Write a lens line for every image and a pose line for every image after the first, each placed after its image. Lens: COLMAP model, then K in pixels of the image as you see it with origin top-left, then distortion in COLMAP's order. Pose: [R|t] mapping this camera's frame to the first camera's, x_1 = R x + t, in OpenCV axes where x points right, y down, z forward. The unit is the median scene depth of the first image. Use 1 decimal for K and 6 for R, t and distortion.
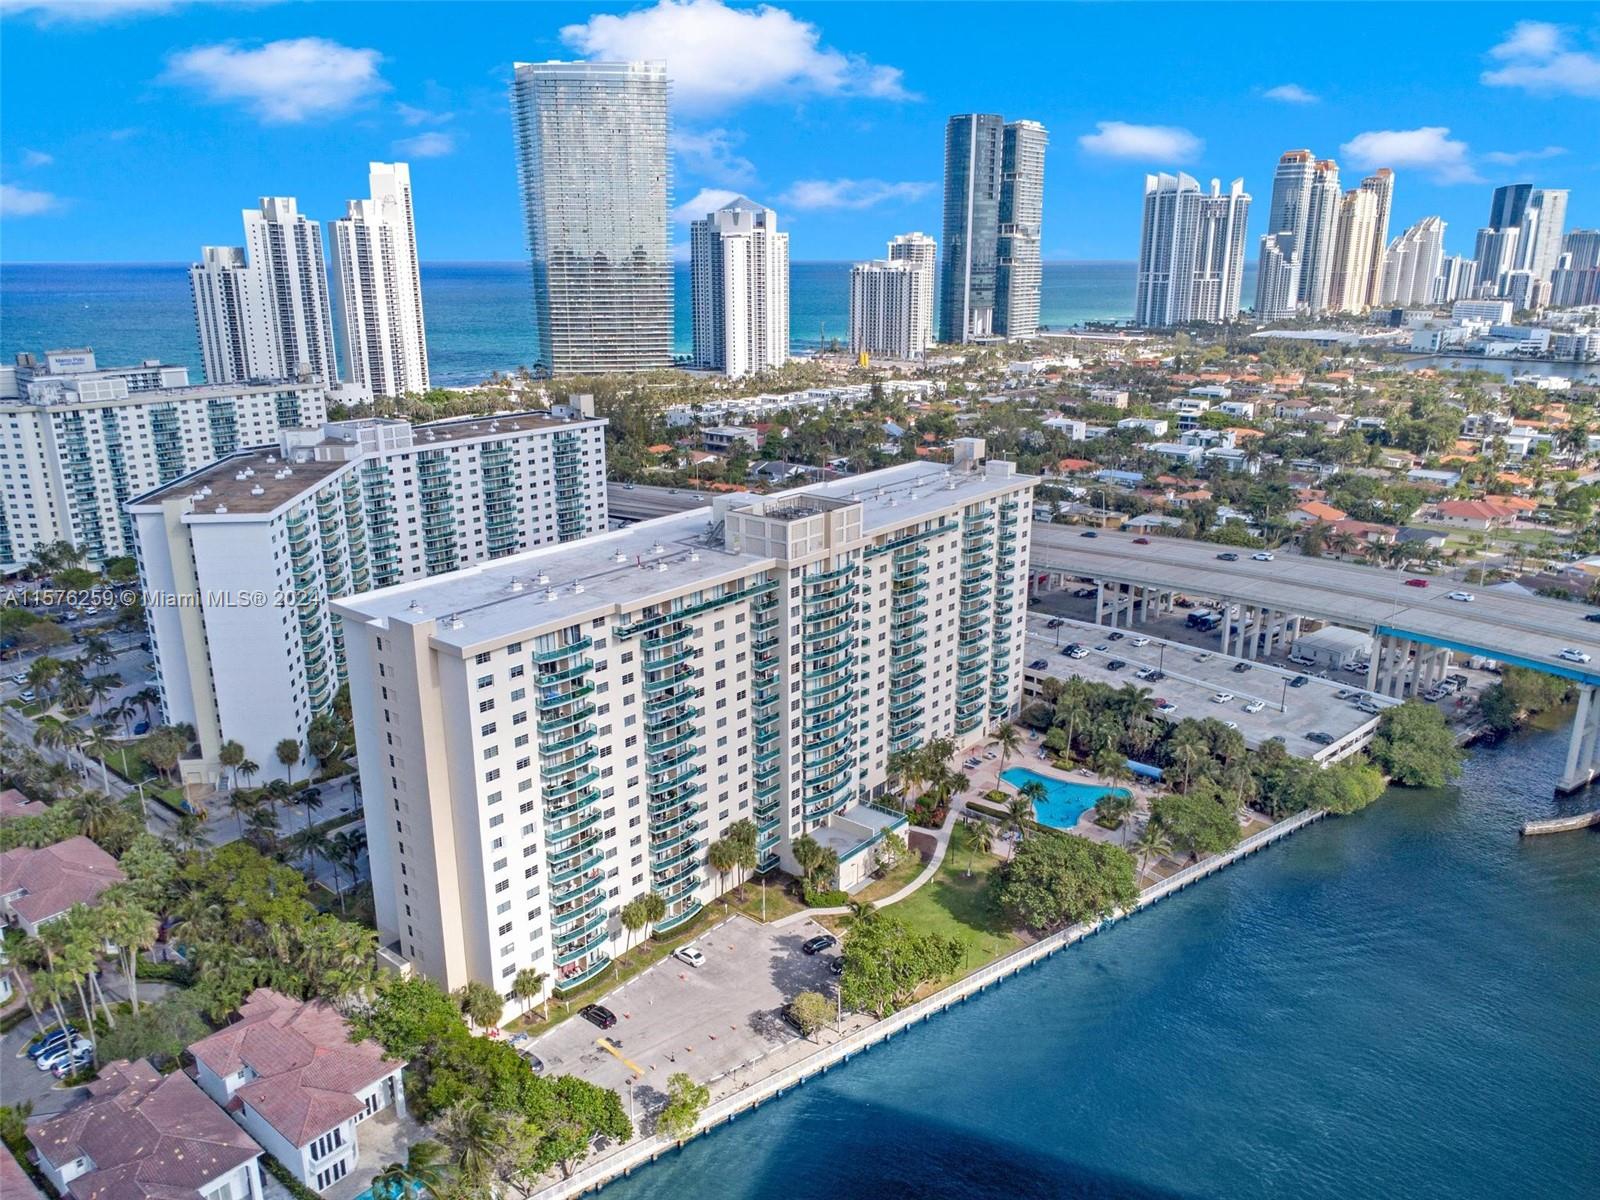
lens RADIAL K [[1157.9, 0, 800.0], [0, 1157.9, 600.0], [0, 0, 1]] dist [0.005885, -0.000385]
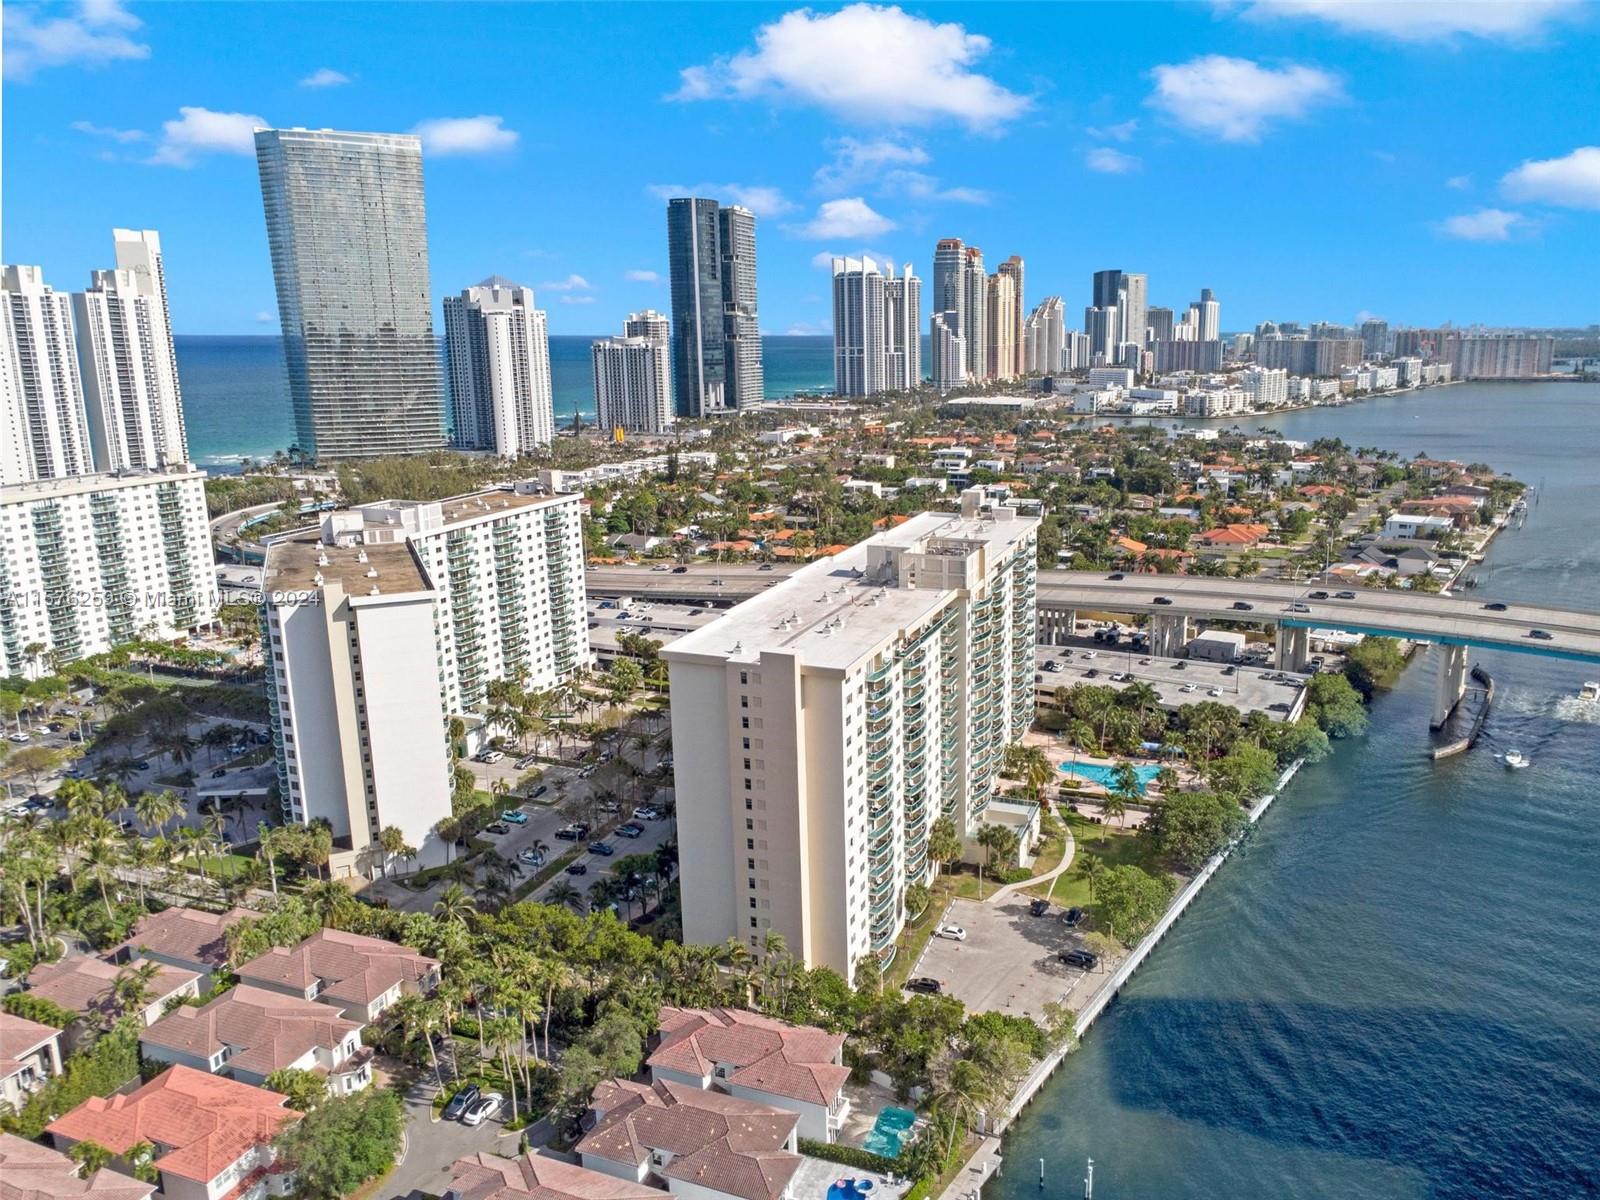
lens RADIAL K [[1188.6, 0, 850.0], [0, 1188.6, 584.3], [0, 0, 1]] dist [0.053367, 0.007155]
pose [[0.938267, -0.075167, 0.337647, -0.198540], [0.101609, 0.992934, -0.061307, 0.008522], [-0.330653, 0.091831, 0.939274, -0.041564]]
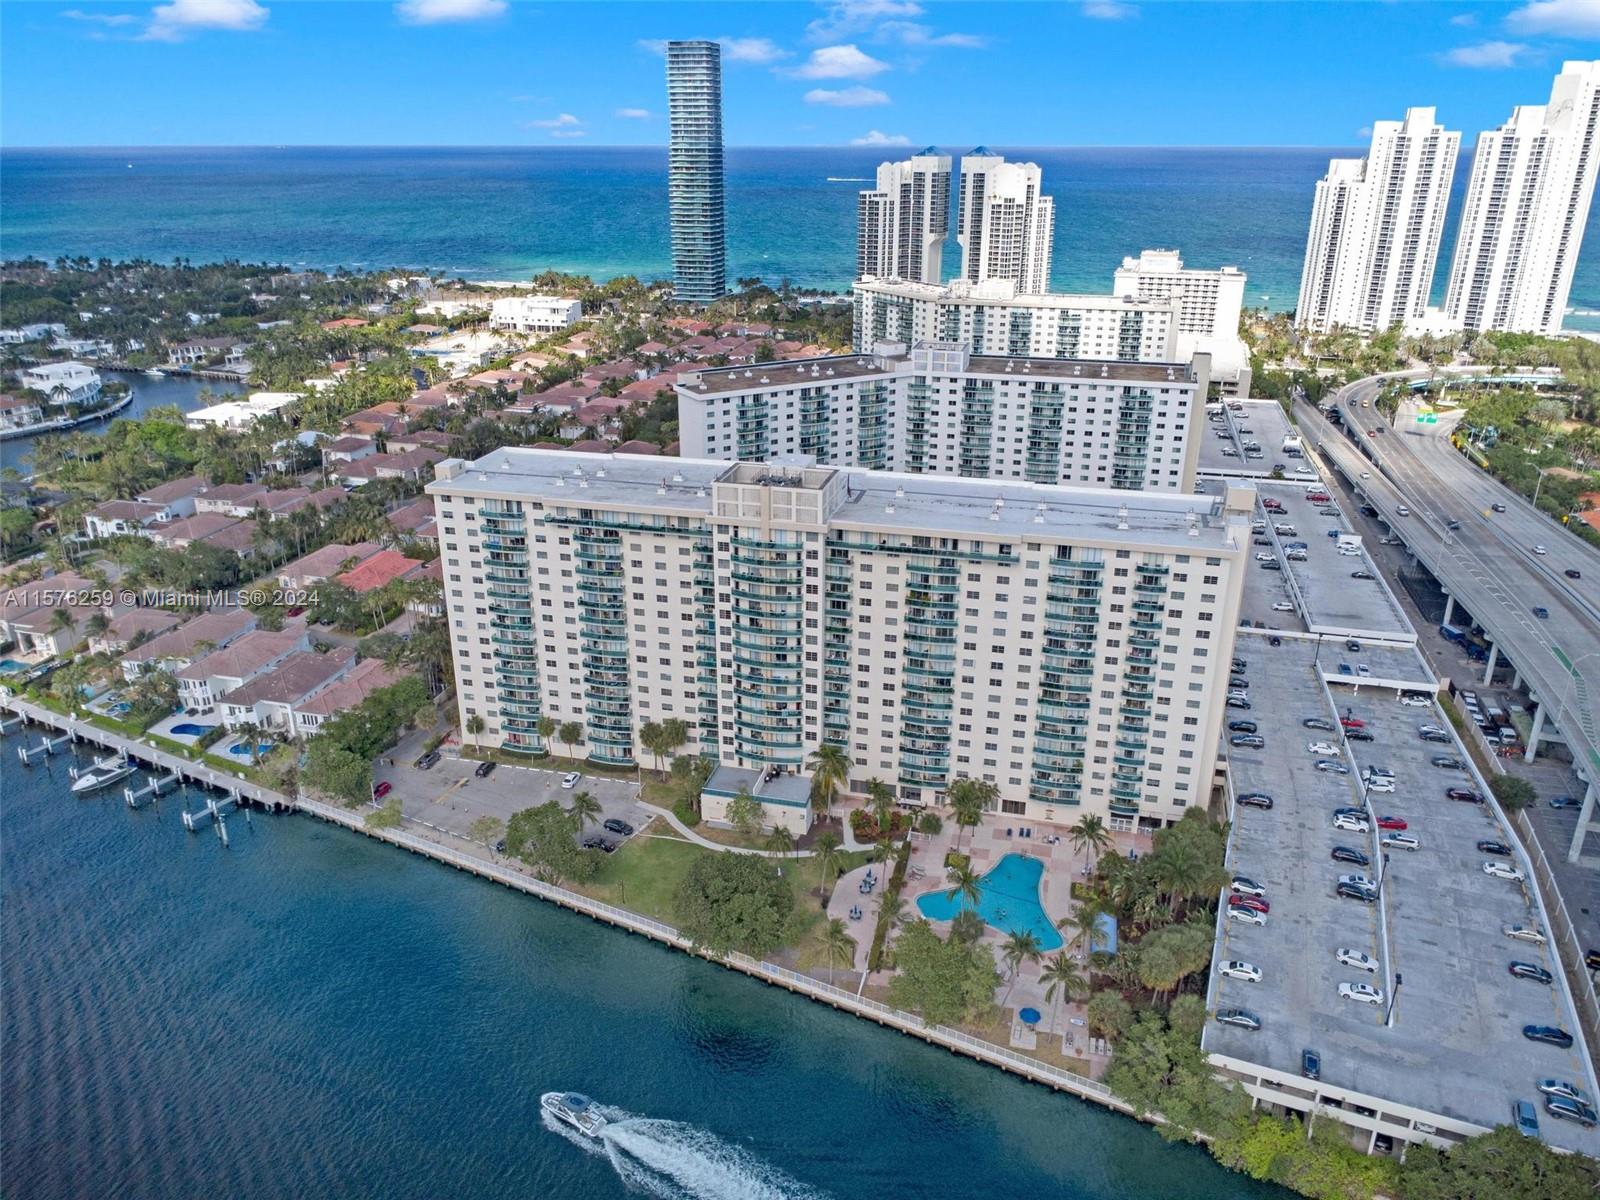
lens RADIAL K [[1157.9, 0, 800.0], [0, 1157.9, 600.0], [0, 0, 1]] dist [0.005885, -0.000385]
pose [[0.425427, 0.337278, -0.839795, 0.345561], [-0.262465, 0.934058, 0.242175, -0.087529], [0.866097, 0.117389, 0.485896, 0.189496]]
